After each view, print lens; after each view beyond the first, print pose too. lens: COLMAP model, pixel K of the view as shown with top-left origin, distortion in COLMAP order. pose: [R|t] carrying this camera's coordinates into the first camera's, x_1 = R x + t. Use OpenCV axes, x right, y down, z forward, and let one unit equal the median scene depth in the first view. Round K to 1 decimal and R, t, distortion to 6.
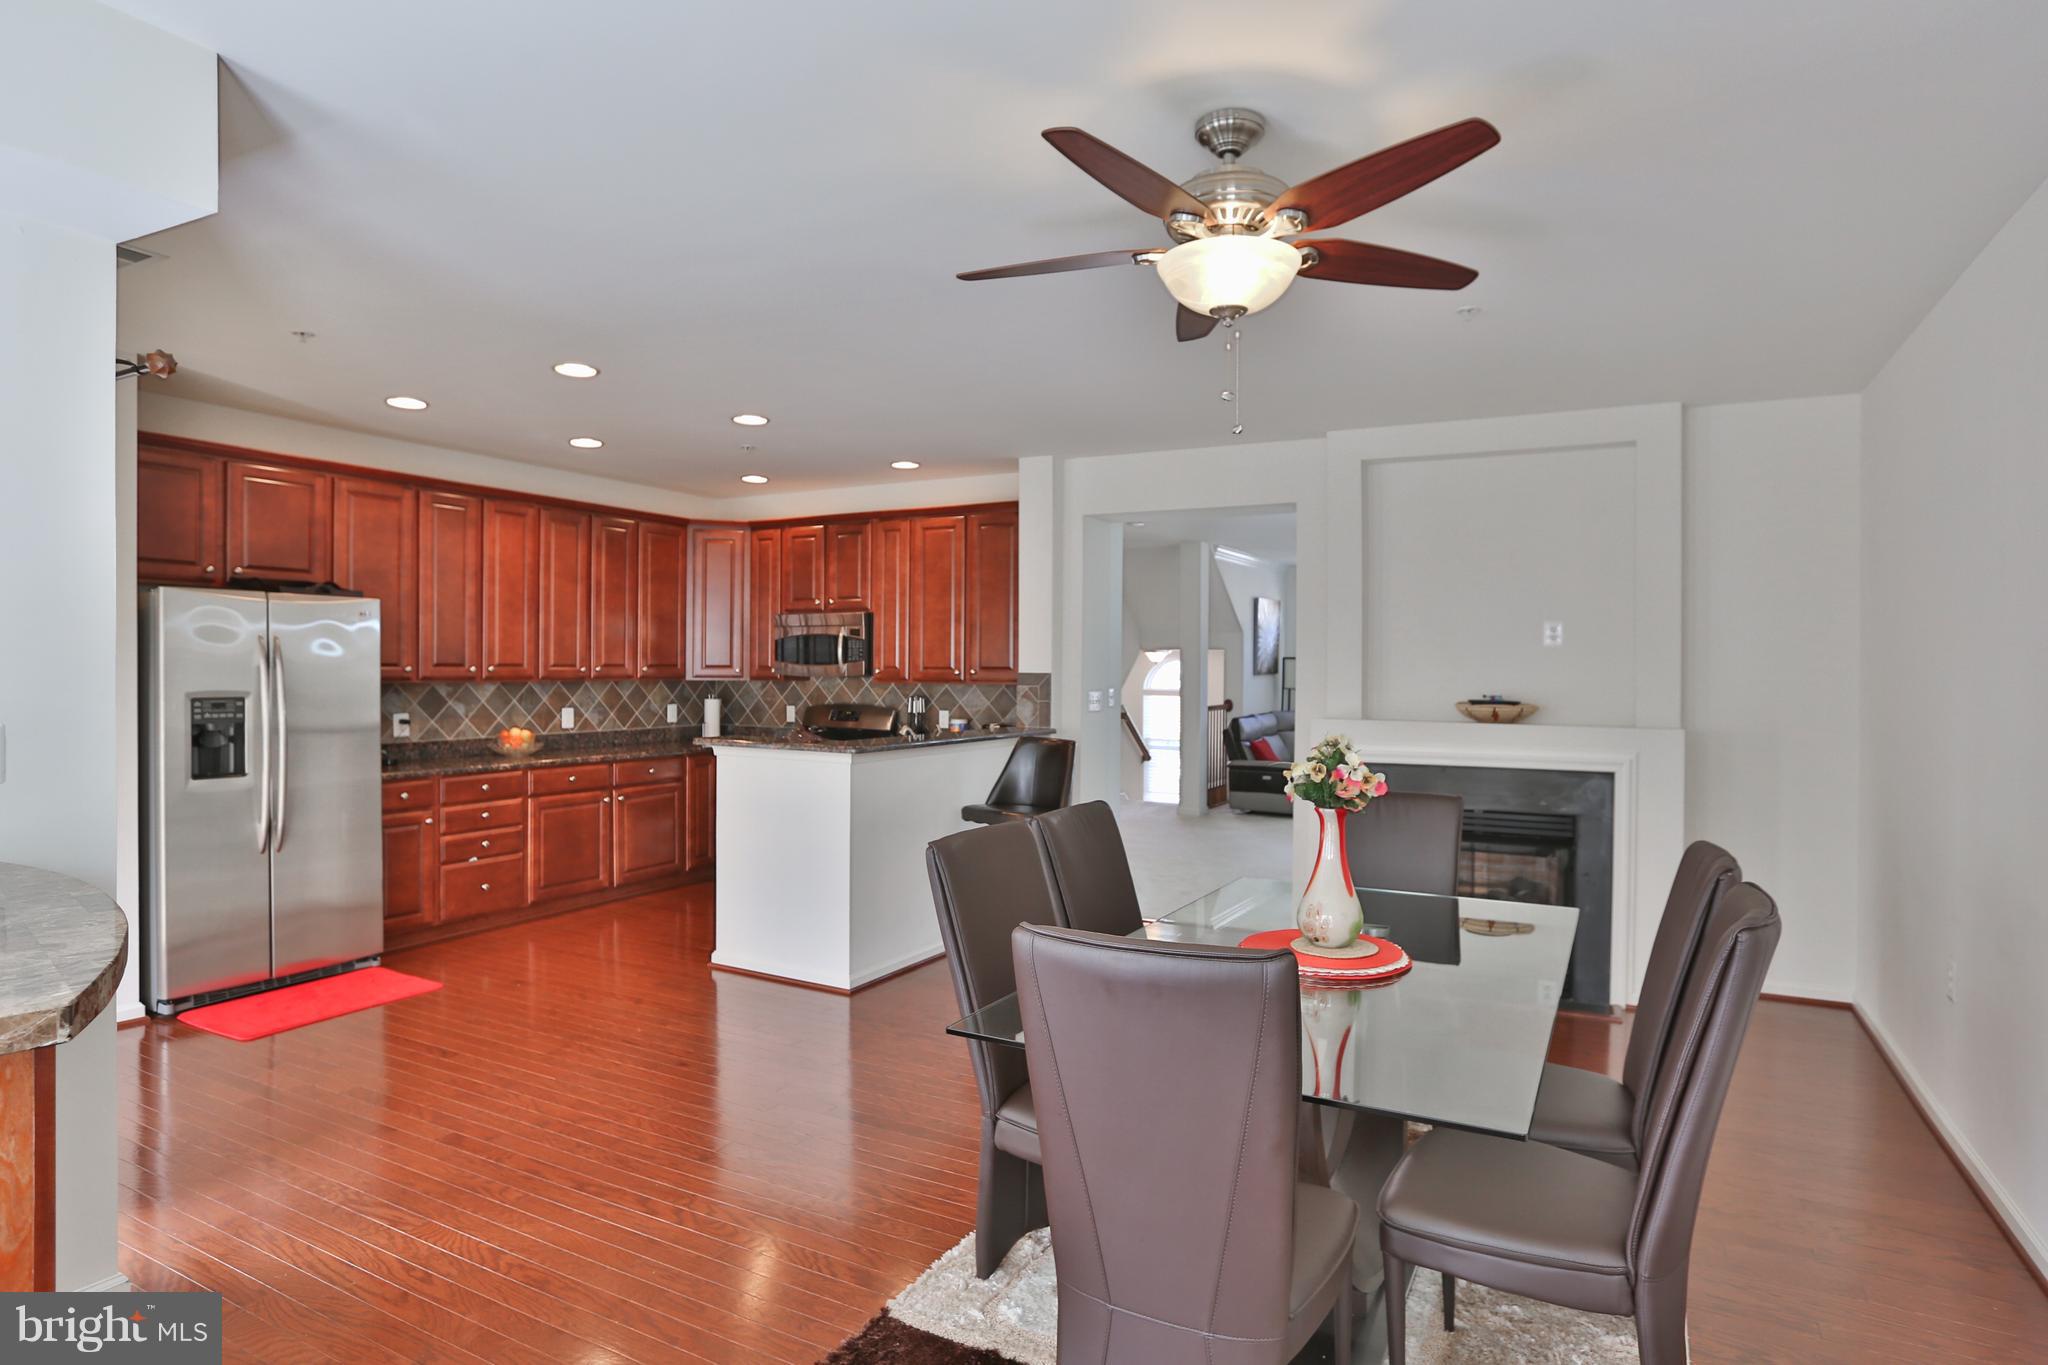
lens RADIAL K [[1110.7, 0, 1028.5], [0, 1110.7, 673.3], [0, 0, 1]] dist [-0.038443, -0.000433]
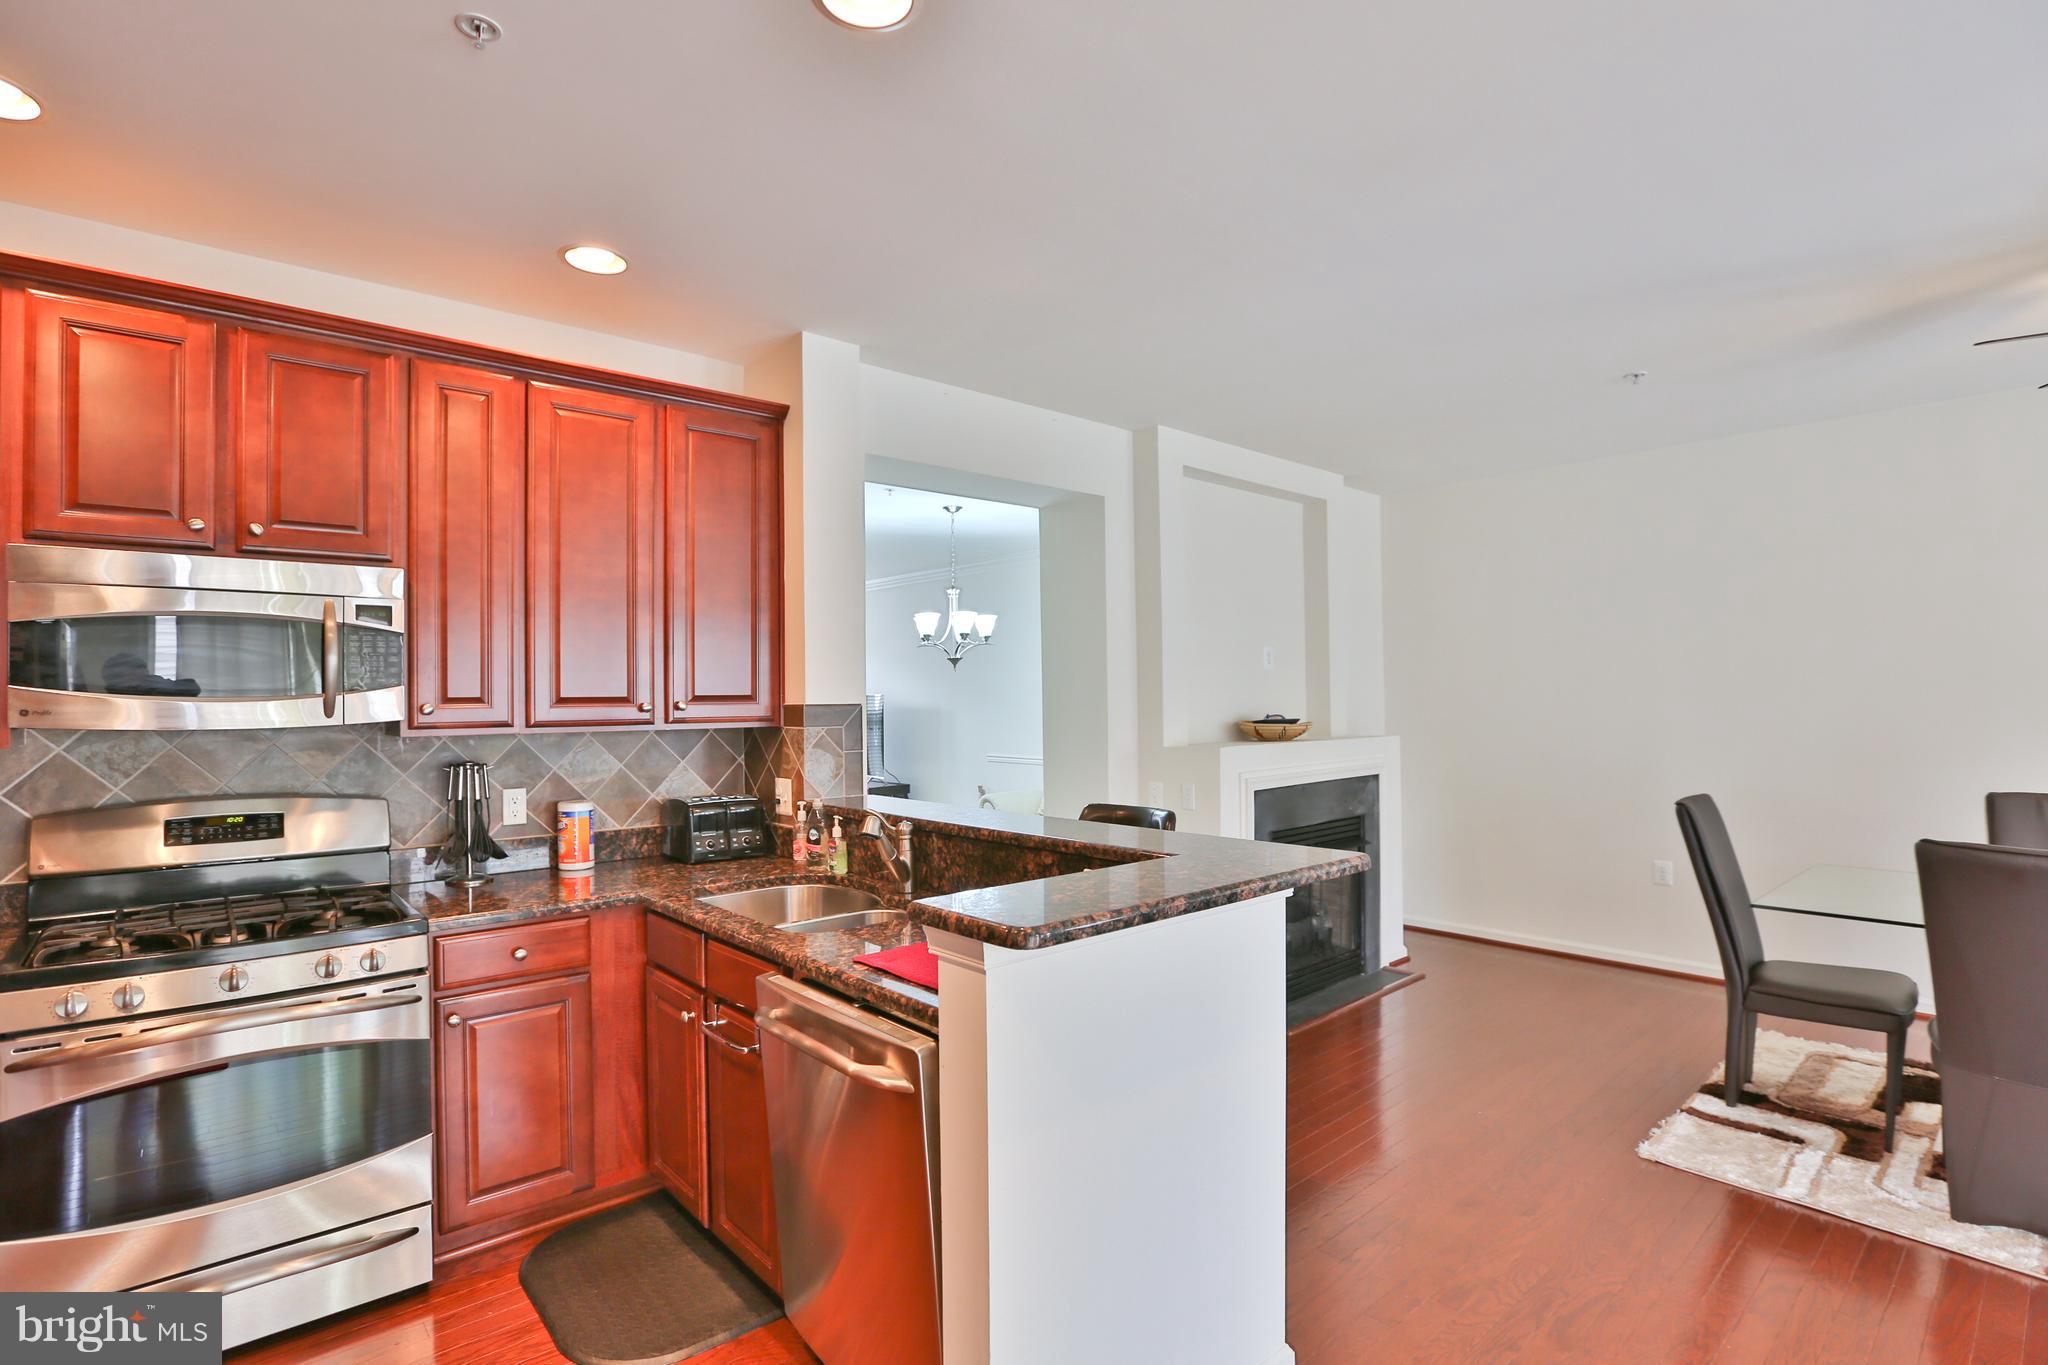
lens RADIAL K [[984.8, 0, 1028.6], [0, 984.8, 680.1], [0, 0, 1]] dist [-0.044730, 0.012319]
pose [[0.345704, 0.003359, 0.938338, -0.542069], [0.015901, 0.999829, -0.009437, -0.008056], [-0.938209, 0.018182, 0.345591, 0.883319]]
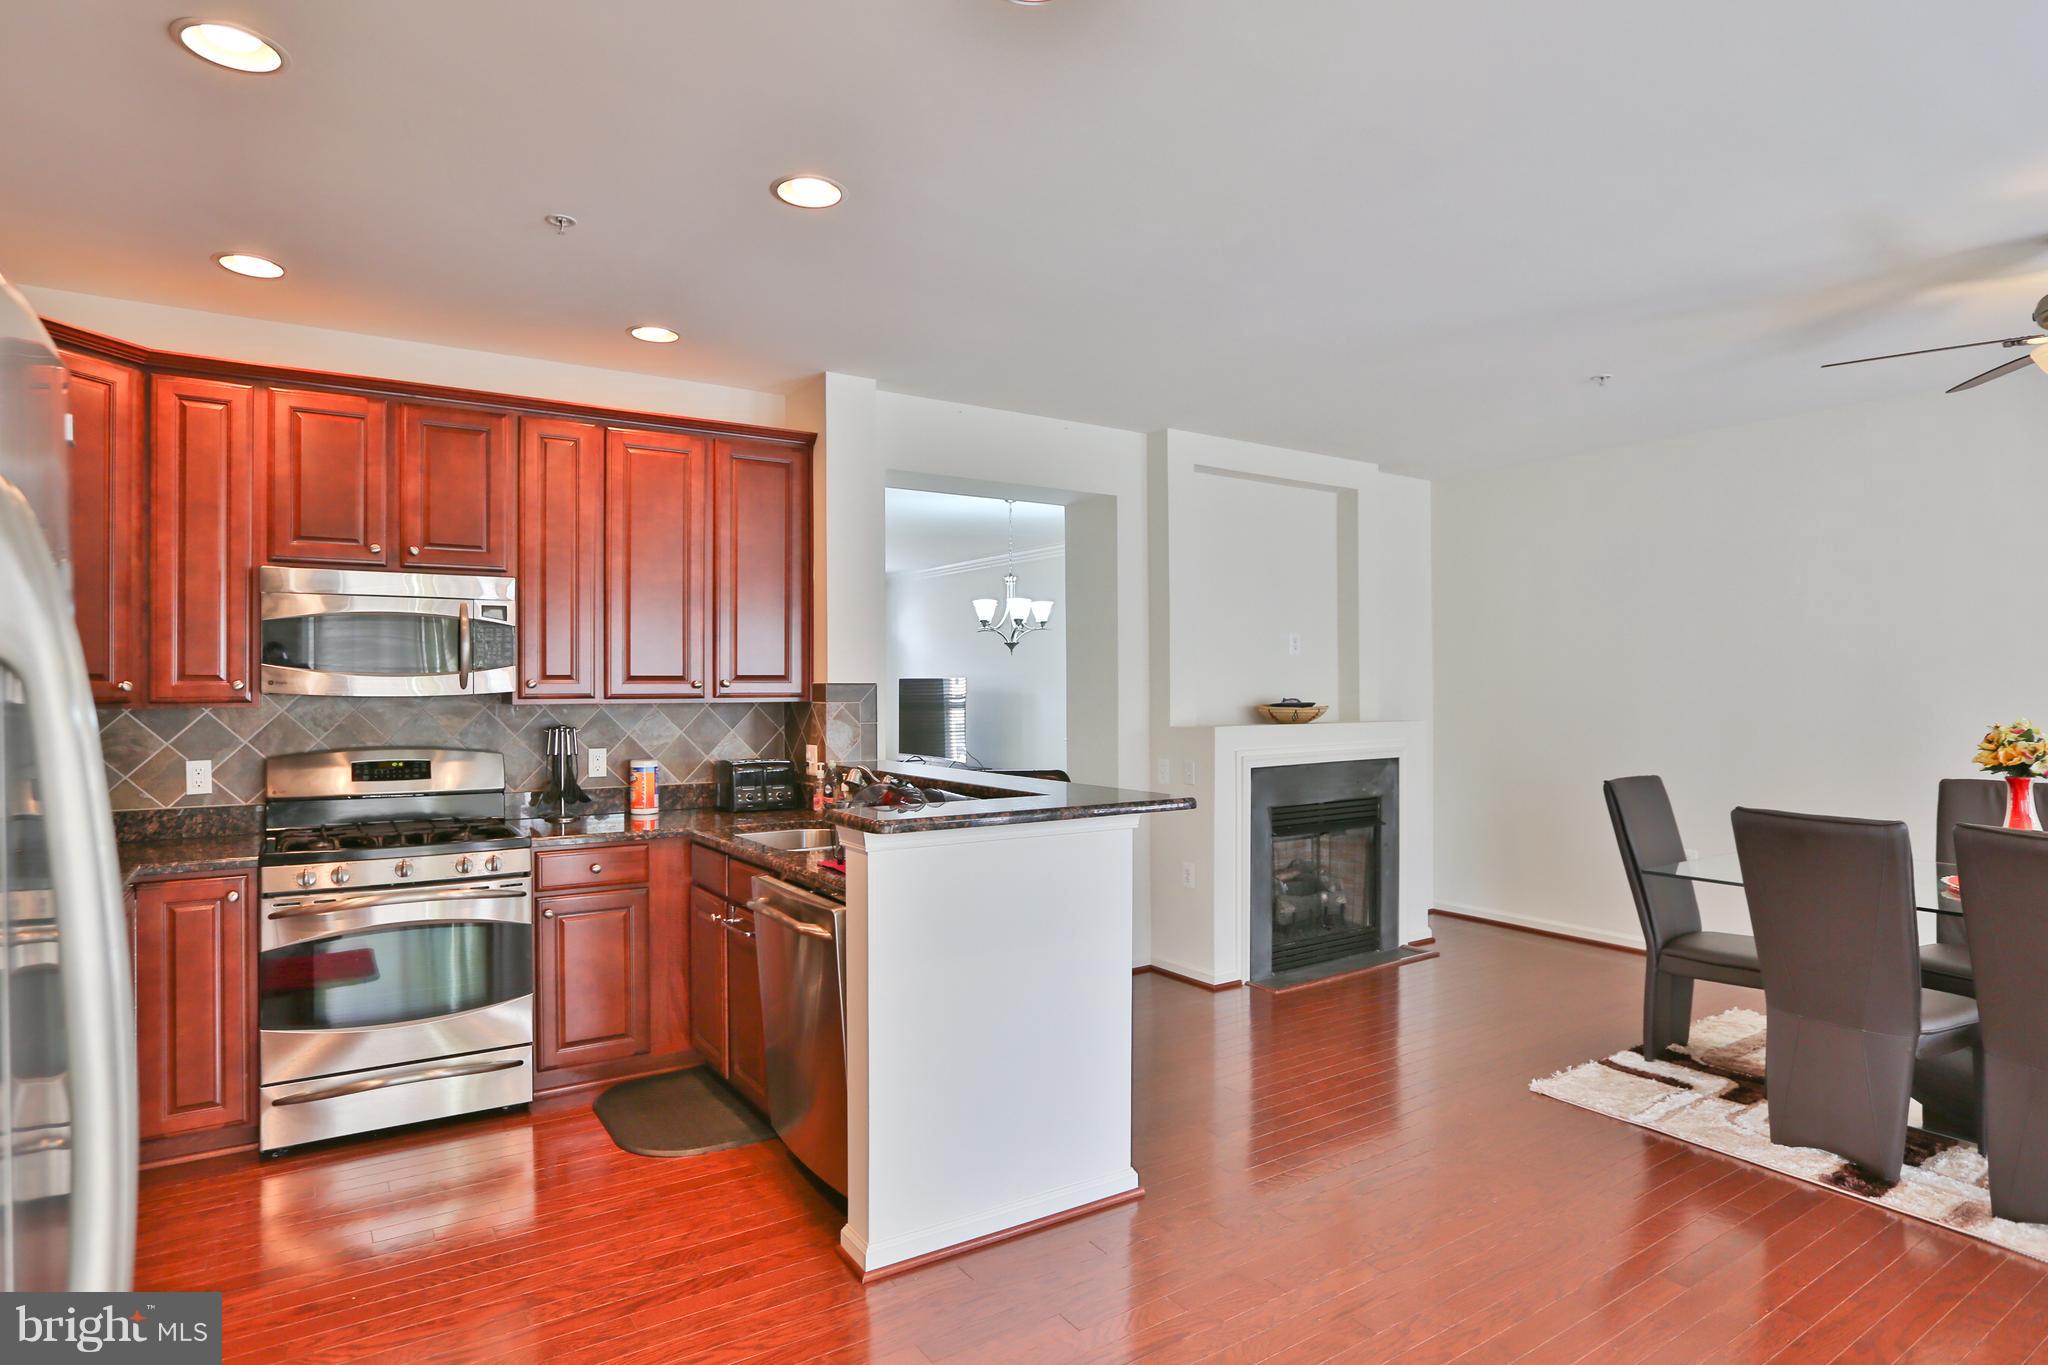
lens RADIAL K [[1110.7, 0, 1028.5], [0, 1110.7, 673.3], [0, 0, 1]] dist [-0.038443, -0.000433]
pose [[0.469539, -0.001931, 0.882909, -0.680881], [0.008624, 0.999960, -0.002400, -0.005135], [-0.882869, 0.008741, 0.469537, 0.700110]]
